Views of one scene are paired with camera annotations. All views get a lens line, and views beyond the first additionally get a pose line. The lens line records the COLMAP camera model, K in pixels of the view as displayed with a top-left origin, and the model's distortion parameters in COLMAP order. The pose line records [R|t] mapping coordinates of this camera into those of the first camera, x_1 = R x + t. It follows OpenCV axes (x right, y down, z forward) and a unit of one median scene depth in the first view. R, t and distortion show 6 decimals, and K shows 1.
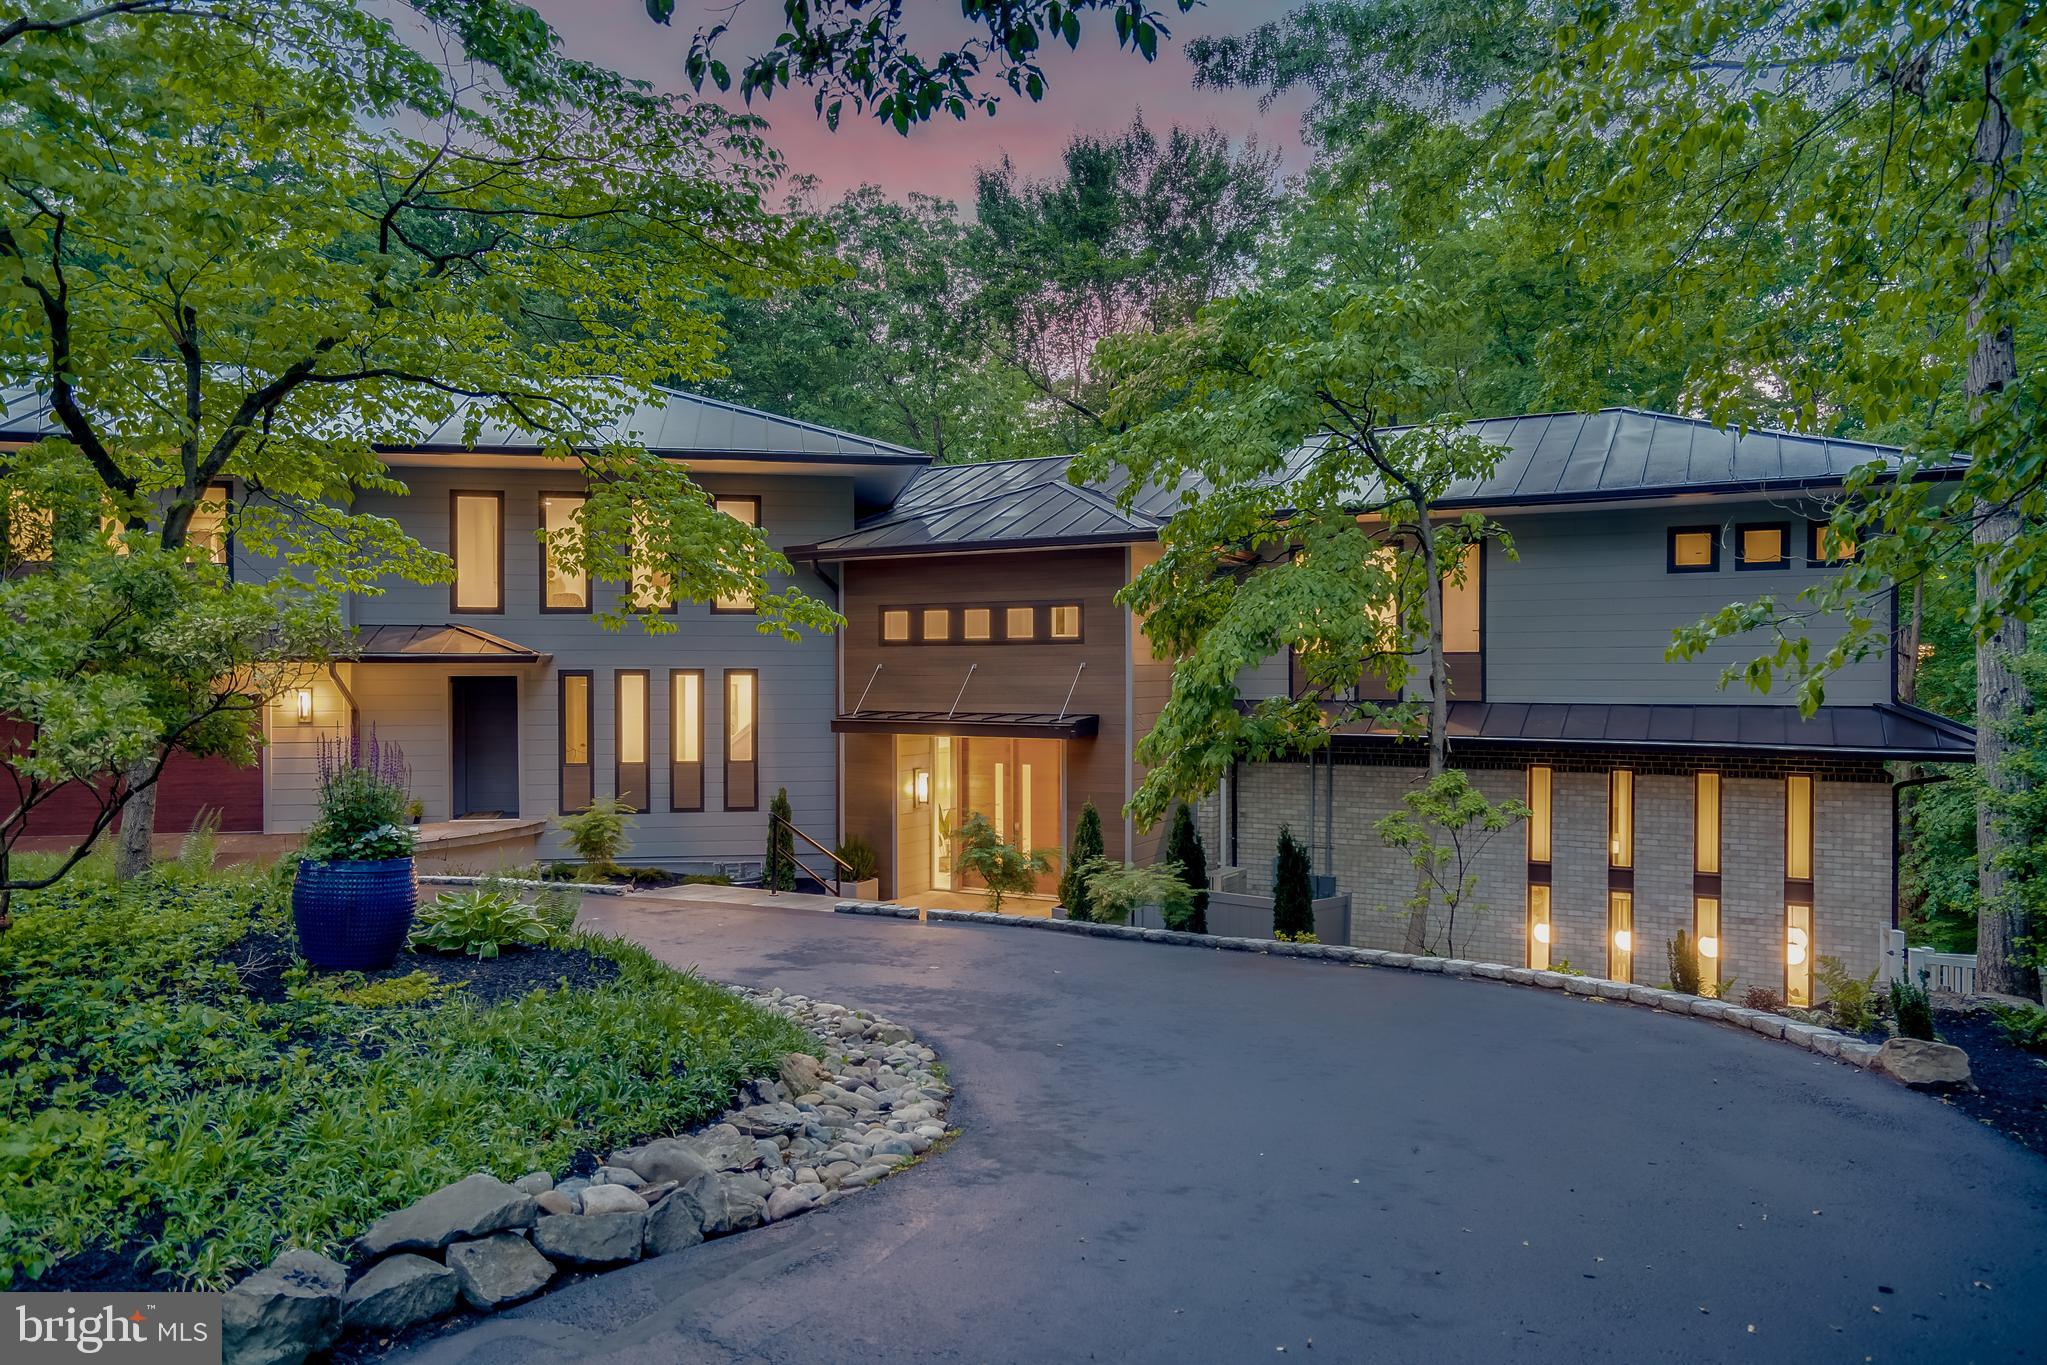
lens RADIAL K [[1318.2, 0, 1018.9], [0, 1318.2, 636.5], [0, 0, 1]] dist [0.055190, -0.000415]
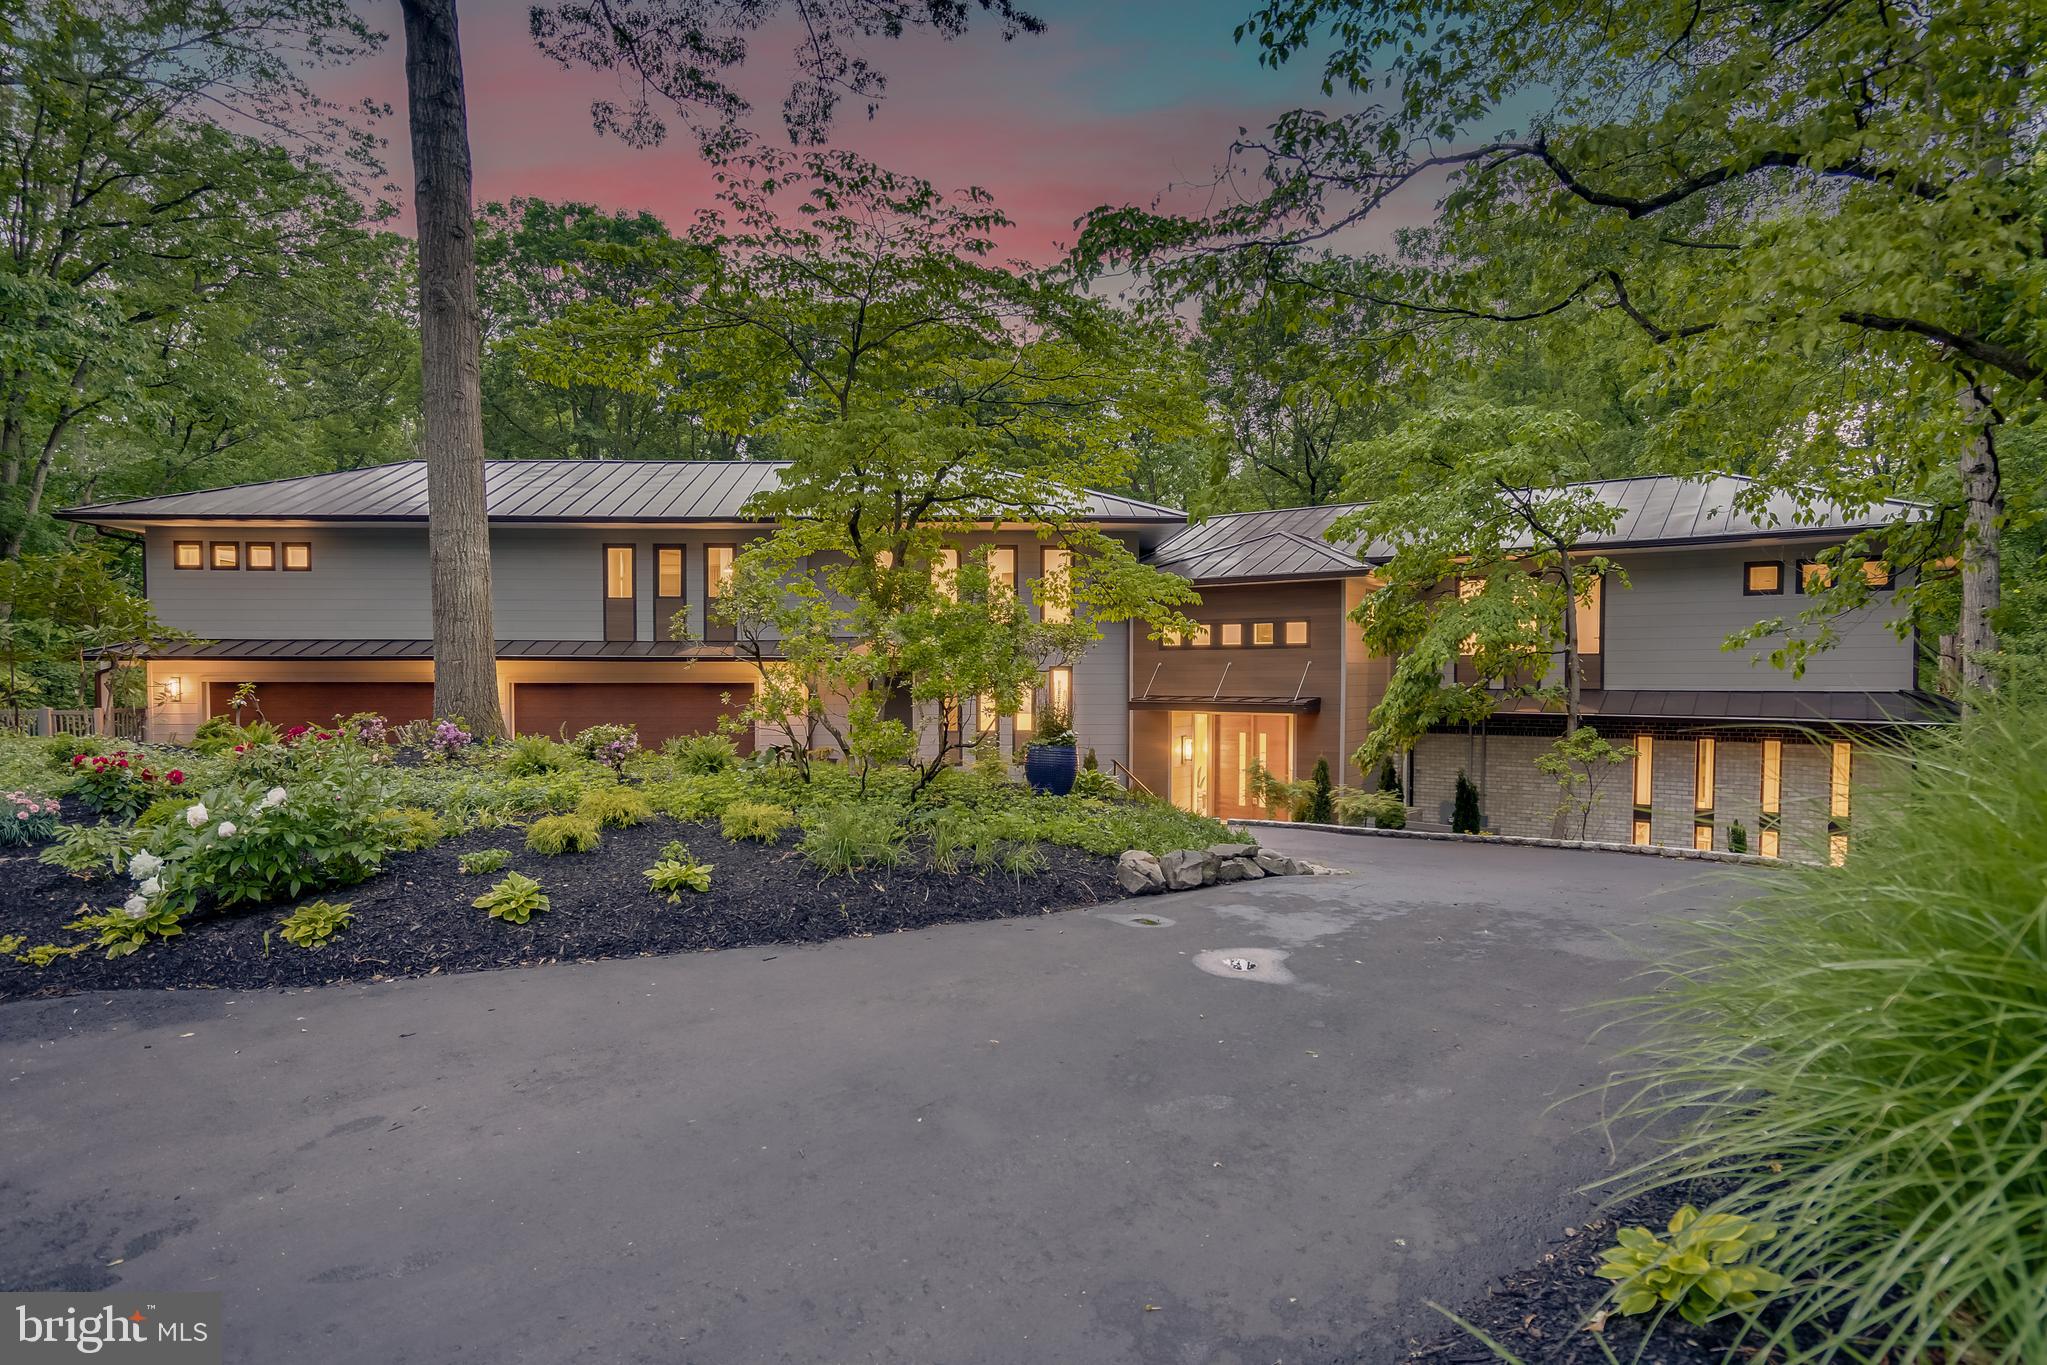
lens RADIAL K [[1131.4, 0, 1023.5], [0, 1131.4, 682.5], [0, 0, 1]] dist [0.004196, 0.001040]
pose [[0.992105, 0.002197, -0.125388, -0.107430], [0.001787, 0.999497, 0.031651, 0.003575], [0.125394, -0.031625, 0.991603, -0.263387]]
